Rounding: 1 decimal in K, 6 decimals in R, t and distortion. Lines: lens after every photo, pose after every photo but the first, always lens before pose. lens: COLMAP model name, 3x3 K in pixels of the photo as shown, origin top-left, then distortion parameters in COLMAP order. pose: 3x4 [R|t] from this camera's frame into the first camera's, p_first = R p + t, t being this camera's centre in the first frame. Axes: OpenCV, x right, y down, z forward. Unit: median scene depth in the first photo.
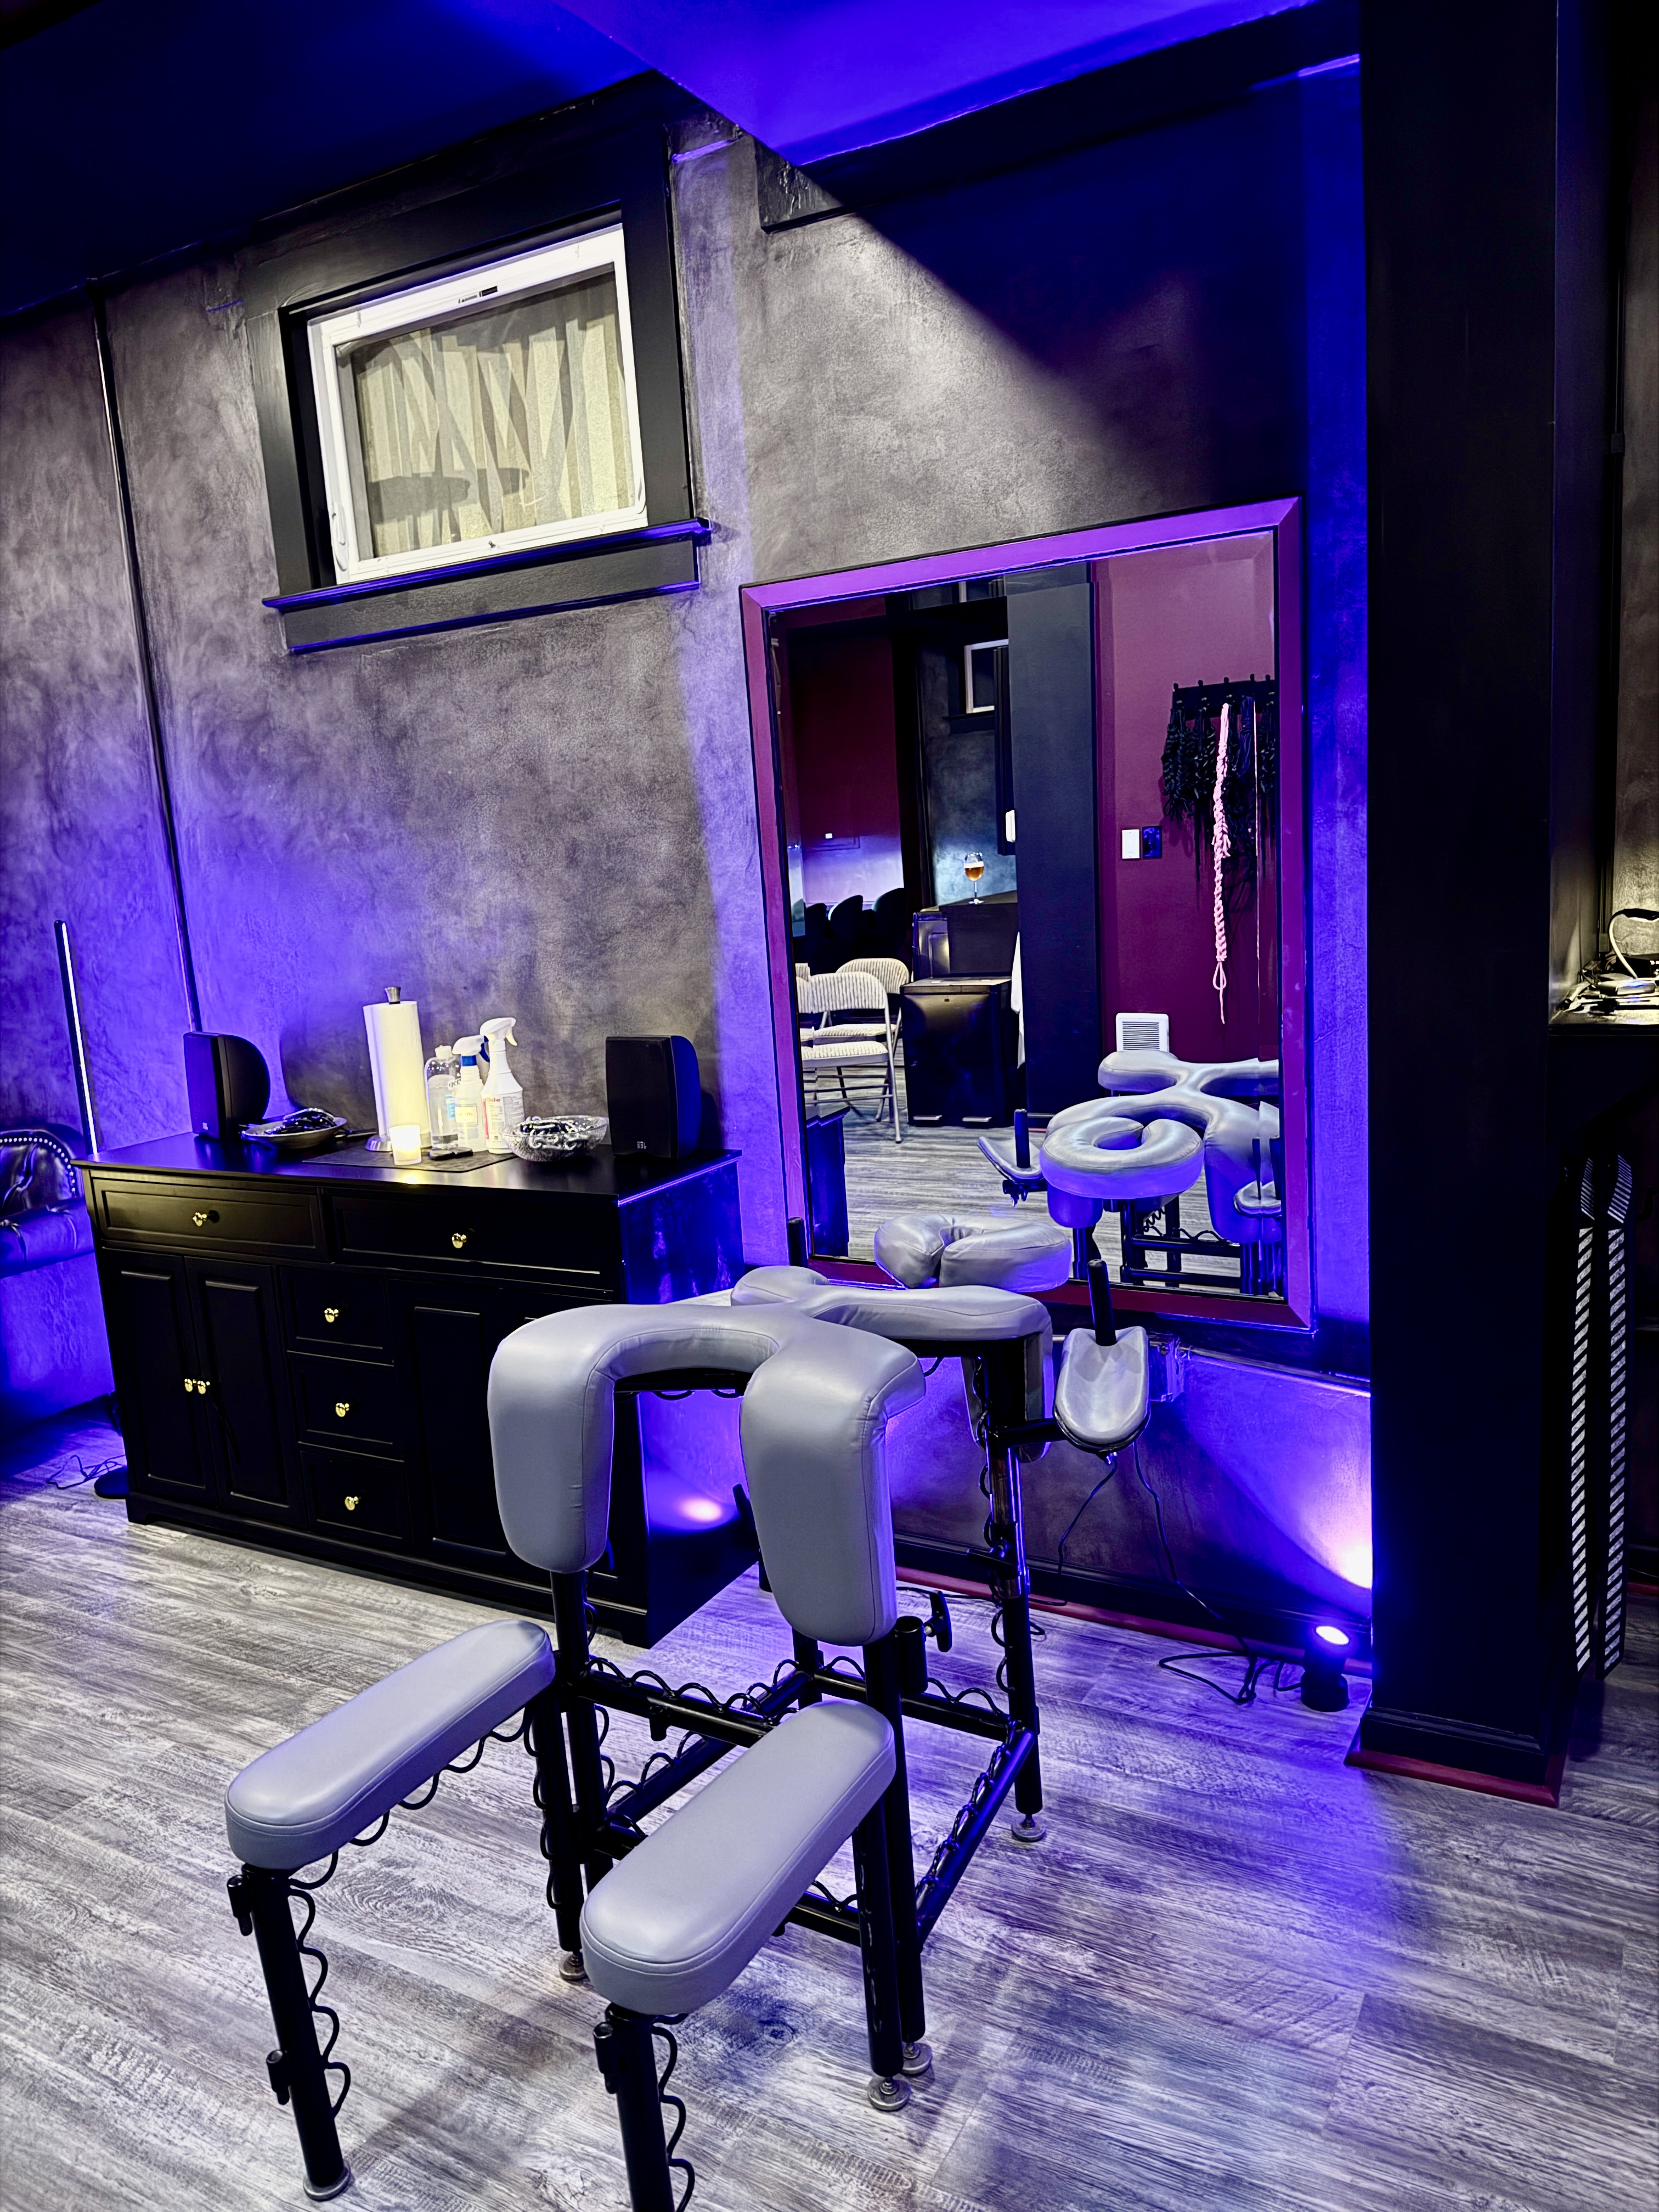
lens RADIAL K [[1541.4, 0, 819.4], [0, 1541.4, 1111.6], [0, 0, 1]] dist [0.053593, -0.070761]
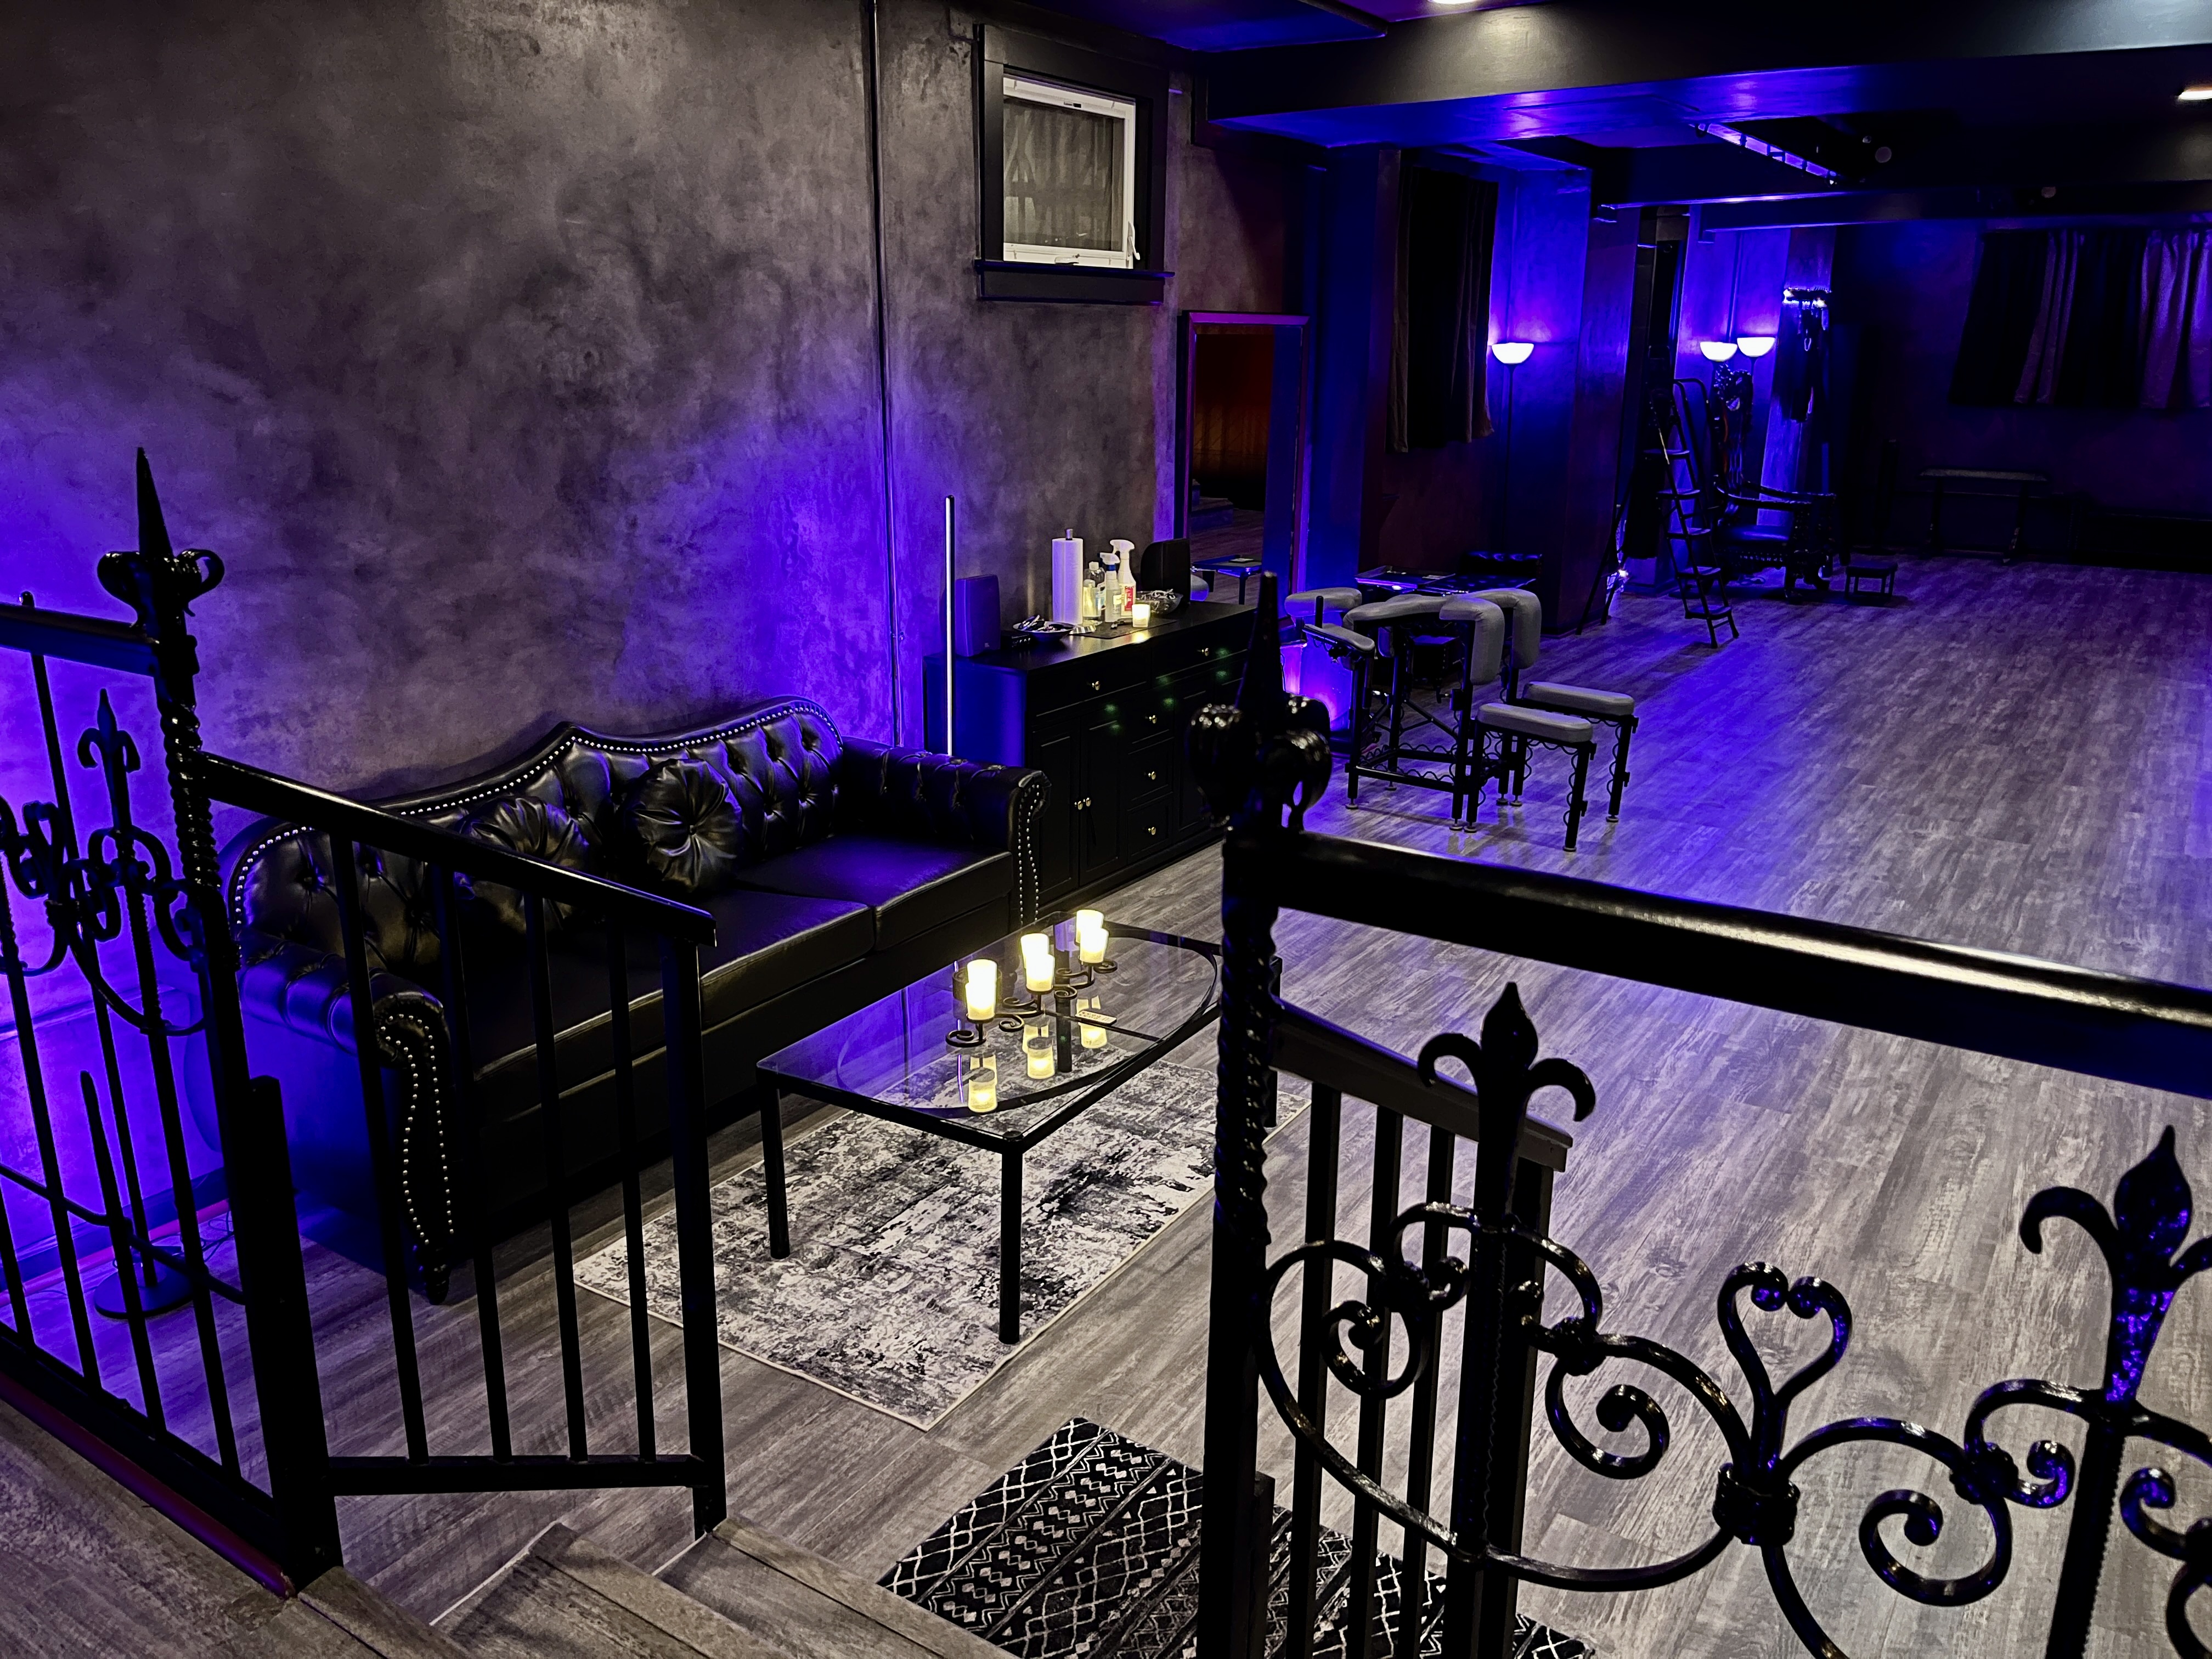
lens RADIAL K [[1683.7, 0, 1087.3], [0, 1683.7, 827.4], [0, 0, 1]] dist [0.049607, -0.053927]
pose [[0.068659, -0.219186, 0.973264, -1.761566], [0.156294, 0.965883, 0.206498, -0.120526], [-0.985321, 0.137938, 0.100574, 0.741995]]
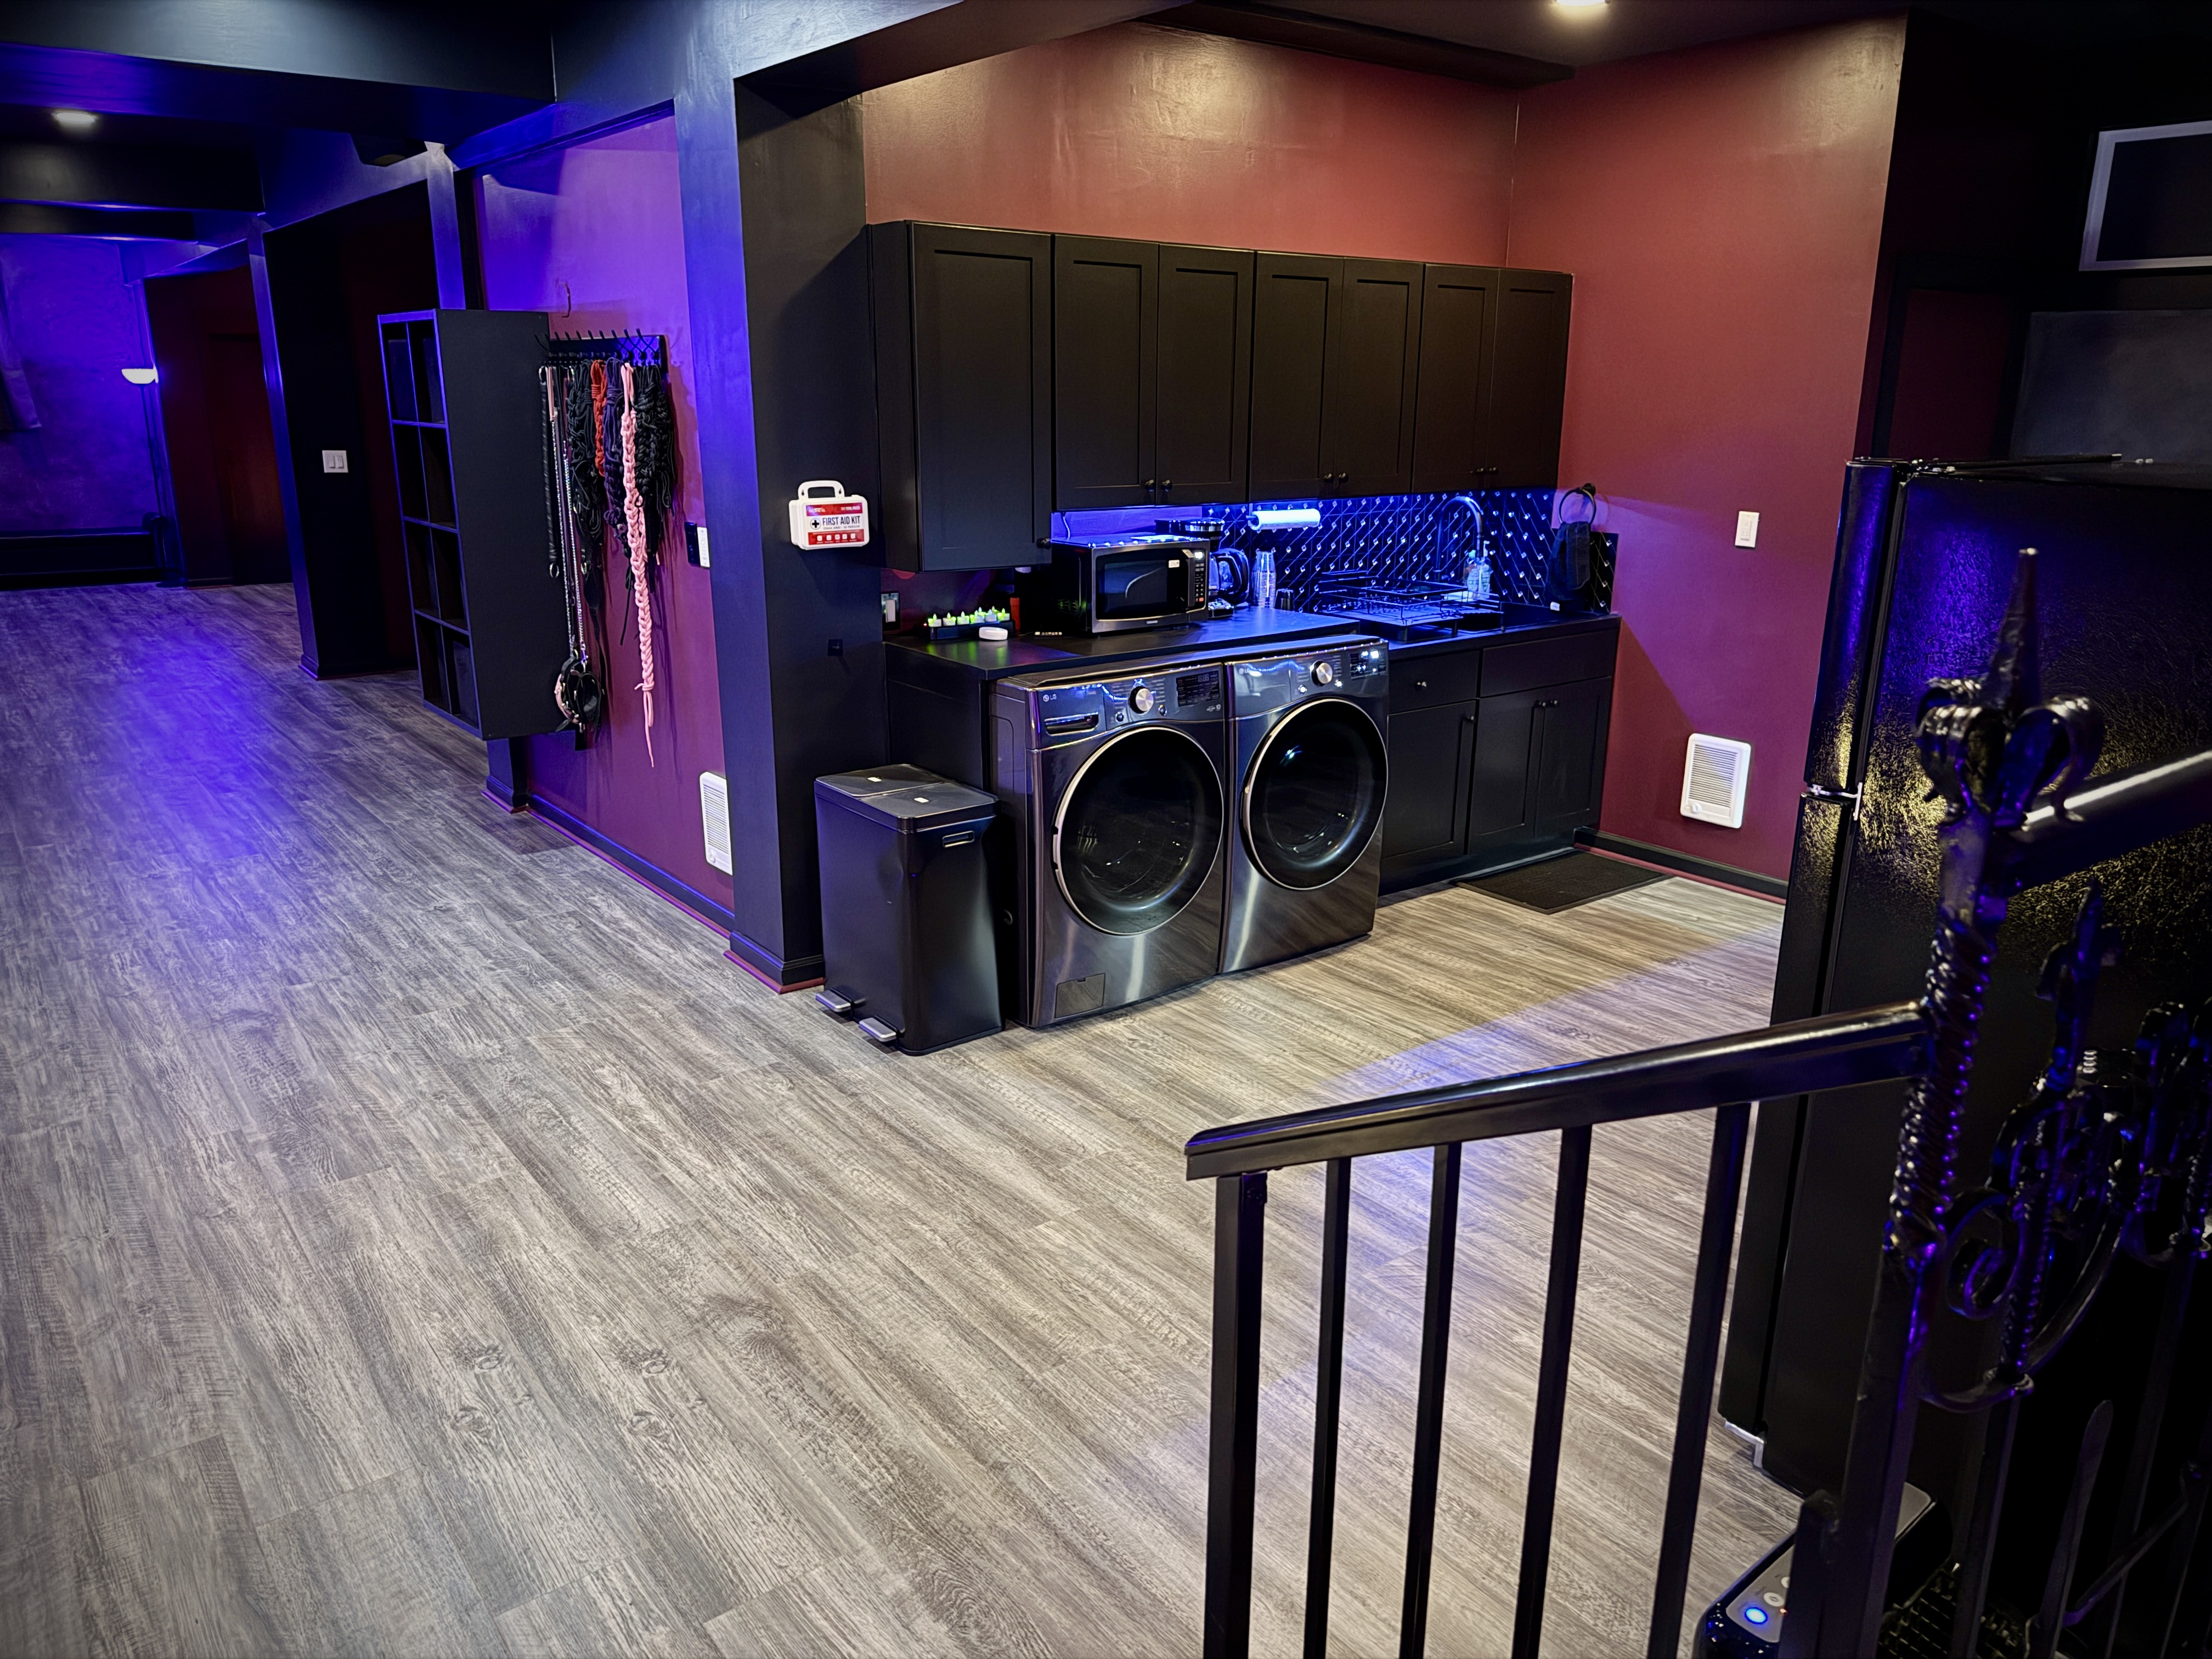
lens RADIAL K [[1541.4, 0, 1113.0], [0, 1541.4, 832.0], [0, 0, 1]] dist [0.053593, -0.070761]
pose [[-0.921677, -0.059134, 0.383425, -1.475029], [0.107023, 0.911211, 0.397794, -0.166834], [-0.372904, 0.407672, -0.833514, 0.977281]]
